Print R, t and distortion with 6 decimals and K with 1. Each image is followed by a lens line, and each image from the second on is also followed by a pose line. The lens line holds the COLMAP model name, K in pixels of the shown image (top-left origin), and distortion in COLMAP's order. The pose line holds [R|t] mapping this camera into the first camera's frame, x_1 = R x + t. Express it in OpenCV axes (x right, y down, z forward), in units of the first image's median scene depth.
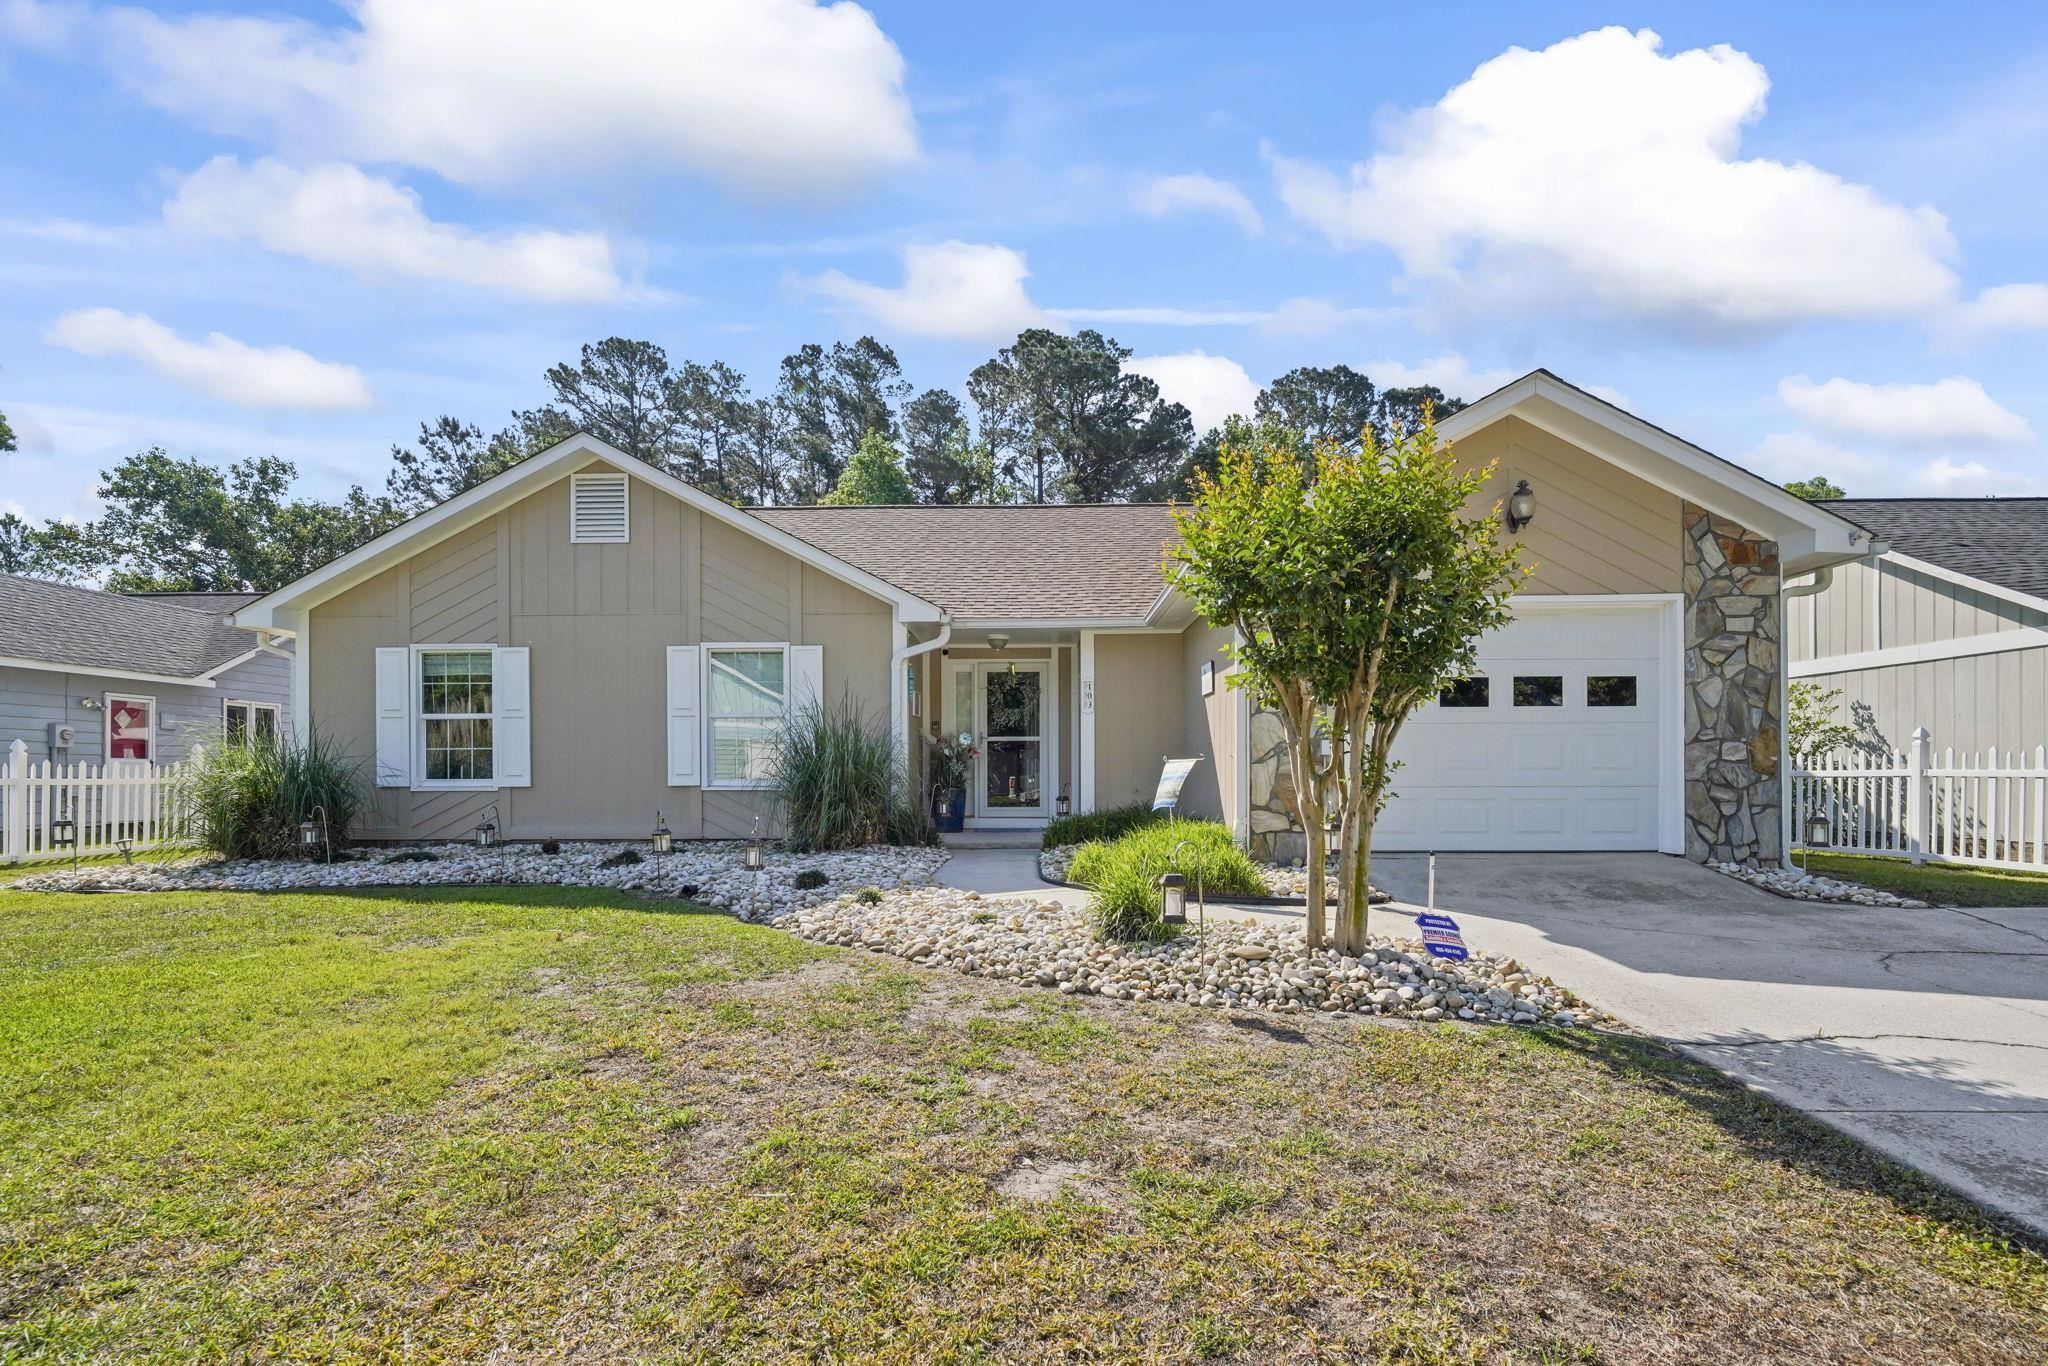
lens RADIAL K [[977.4, 0, 1020.1], [0, 977.4, 768.6], [0, 0, 1]] dist [-0.010490, -0.000310]
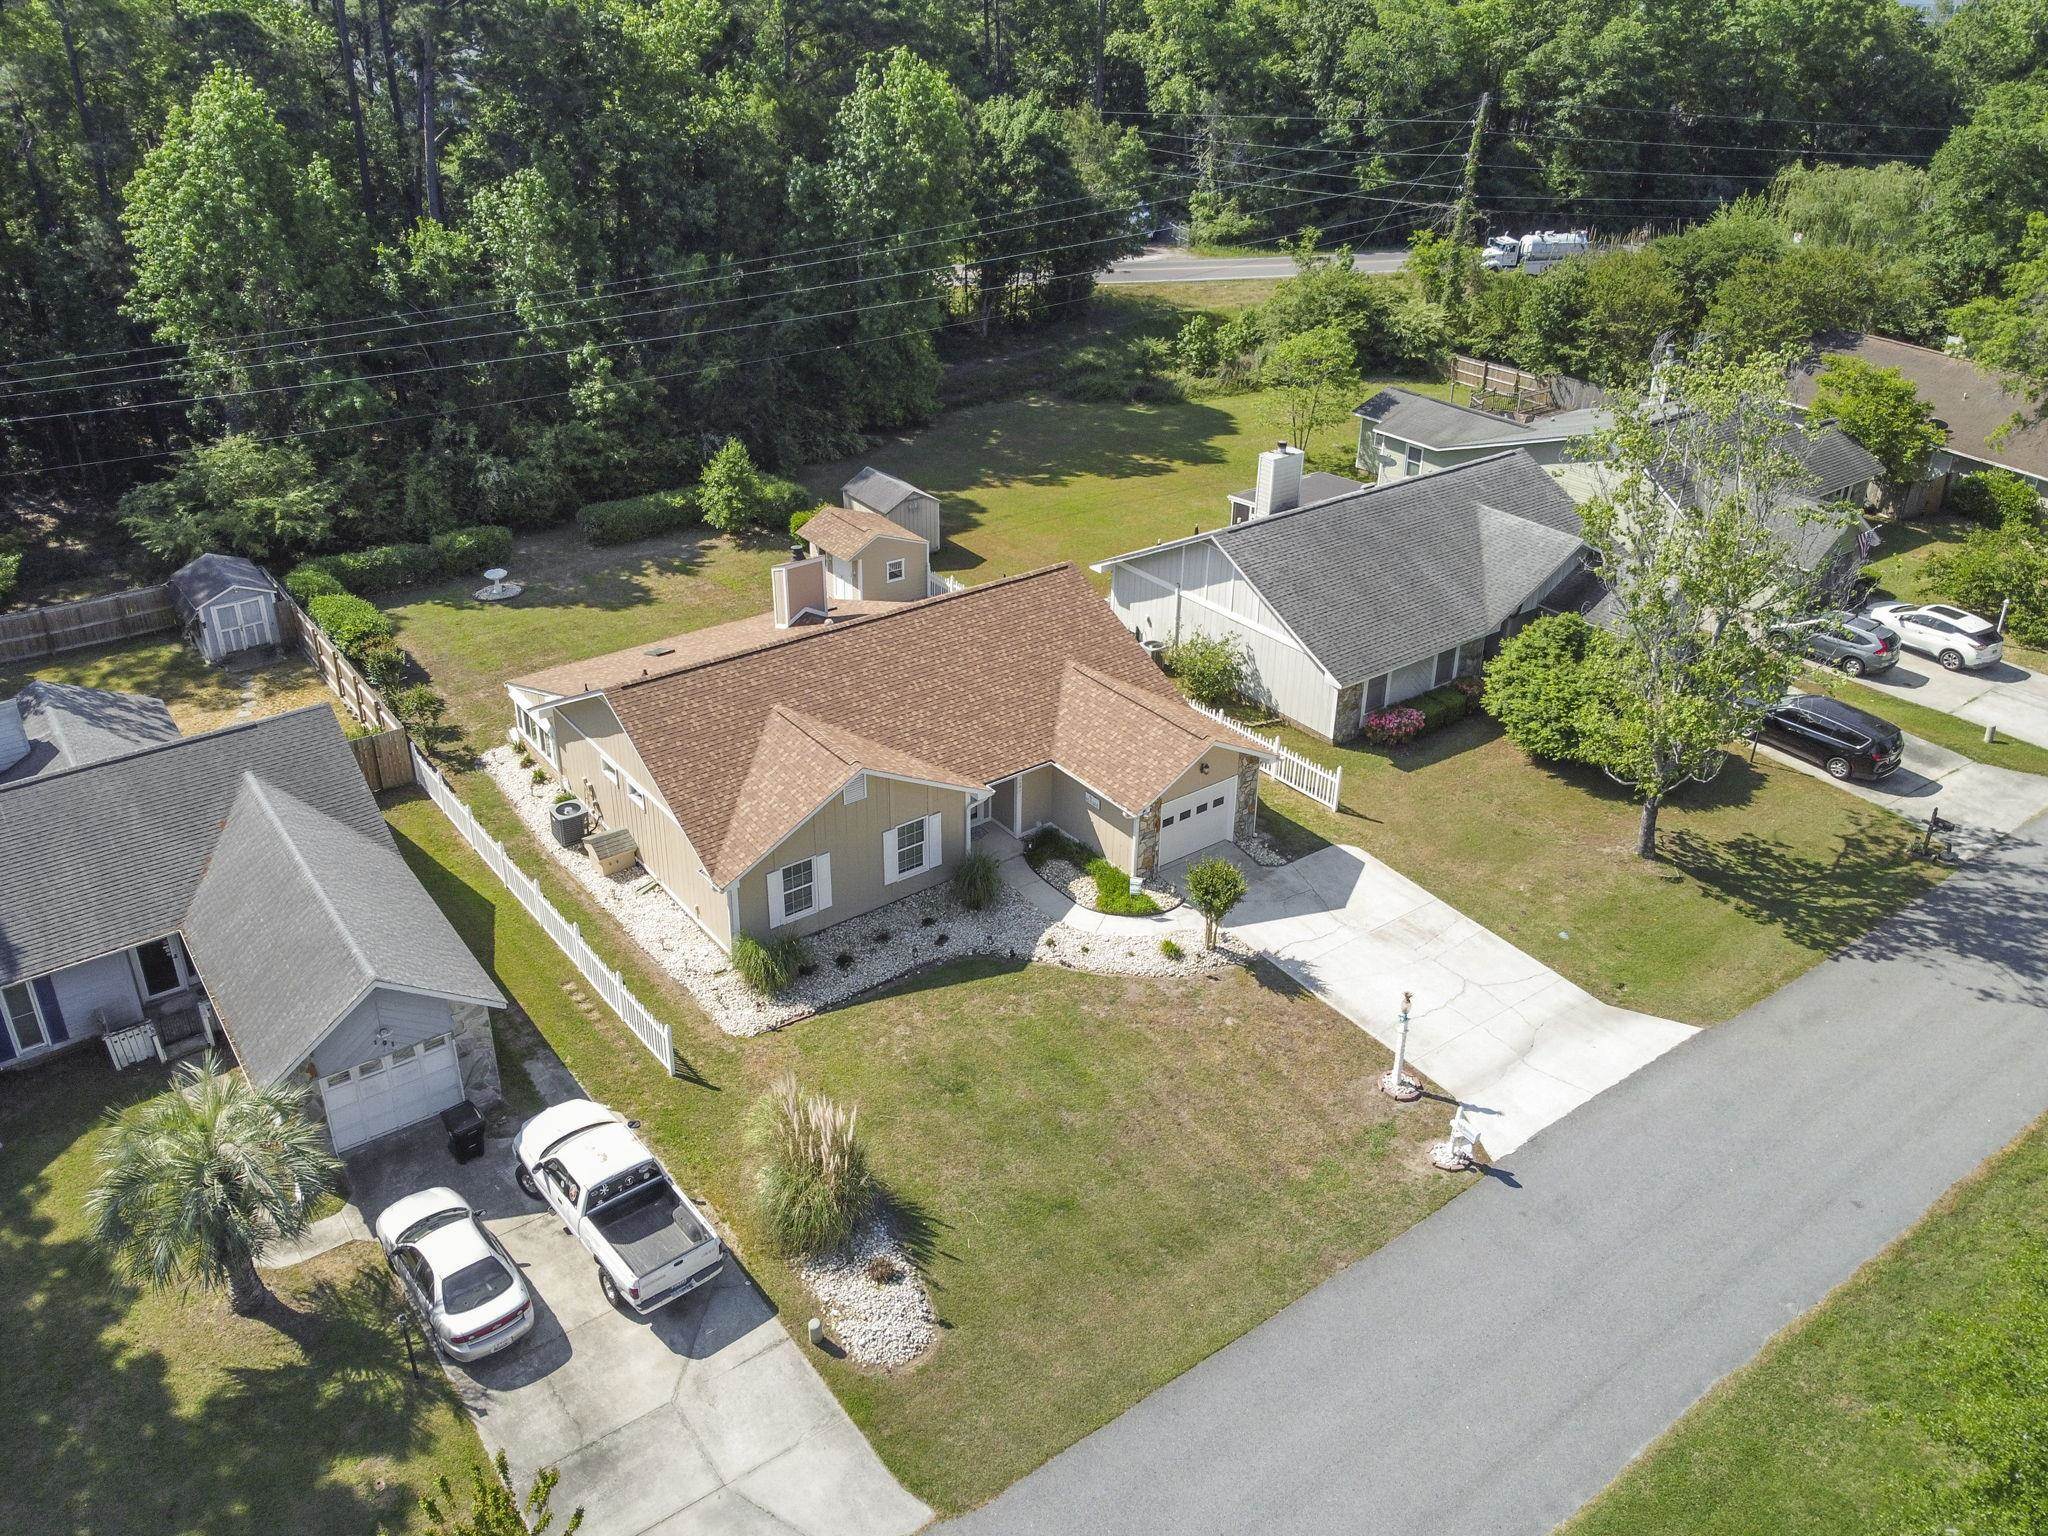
lens RADIAL K [[1586.7, 0, 990.6], [0, 1586.7, 764.0], [0, 0, 1]] dist [-0.001957, -0.005229]
pose [[0.804127, -0.286512, 0.520856, -0.696660], [0.002407, 0.877749, 0.479115, -0.695508], [-0.594453, -0.384016, 0.706511, -0.574394]]
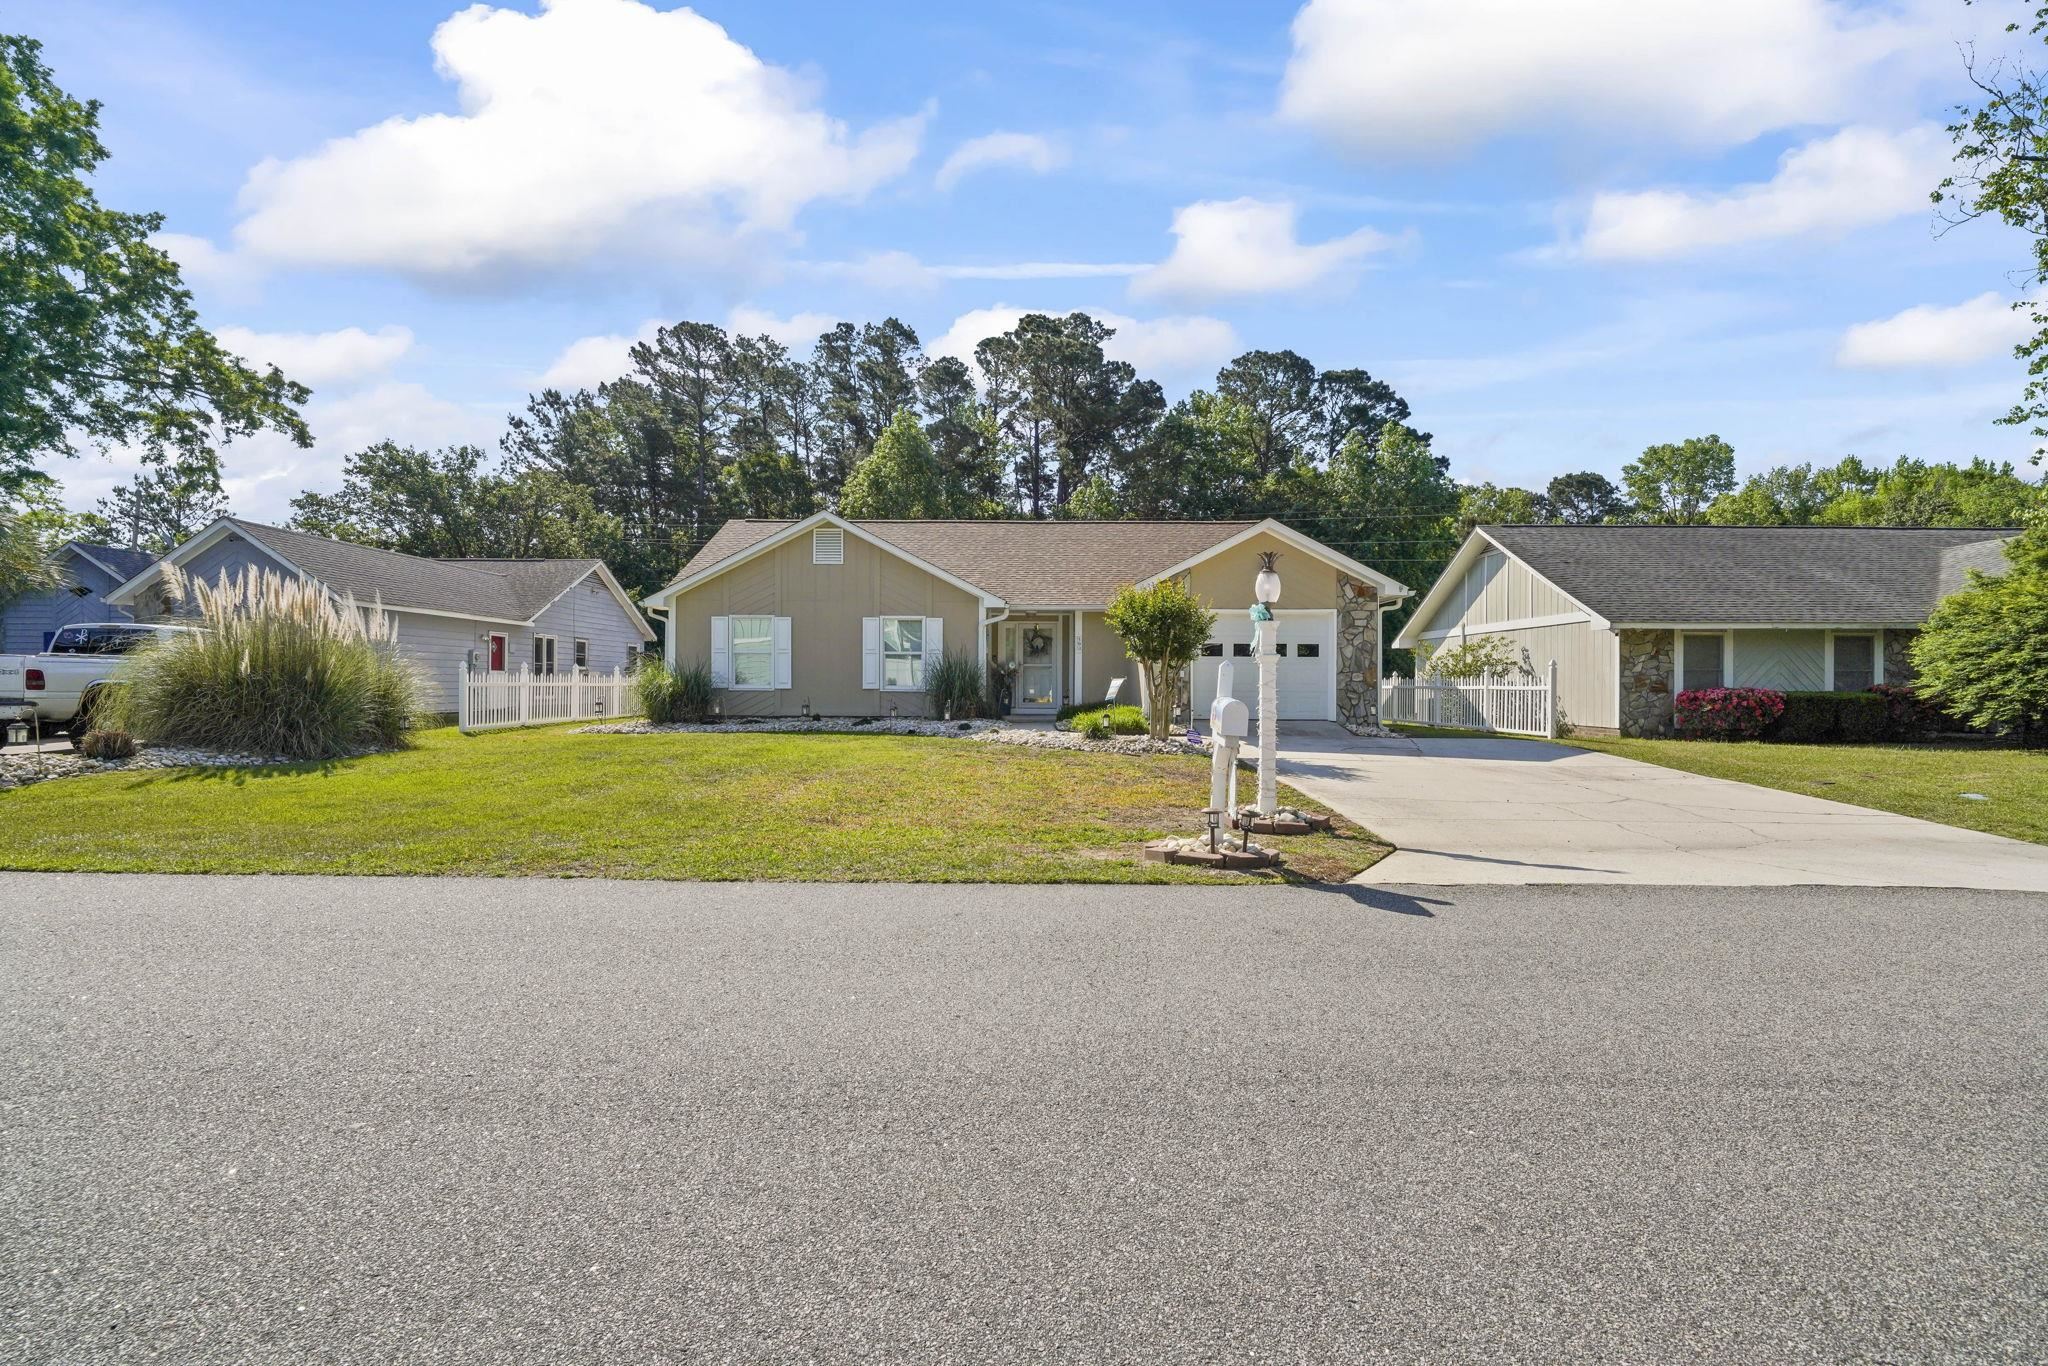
lens RADIAL K [[941.5, 0, 1010.5], [0, 941.5, 687.0], [0, 0, 1]] dist [-0.018341, 0.000059]
pose [[0.999960, 0.008600, 0.002502, -0.024418], [-0.008614, 0.999948, 0.005379, 0.000133], [-0.002456, -0.005401, 0.999982, -0.304005]]
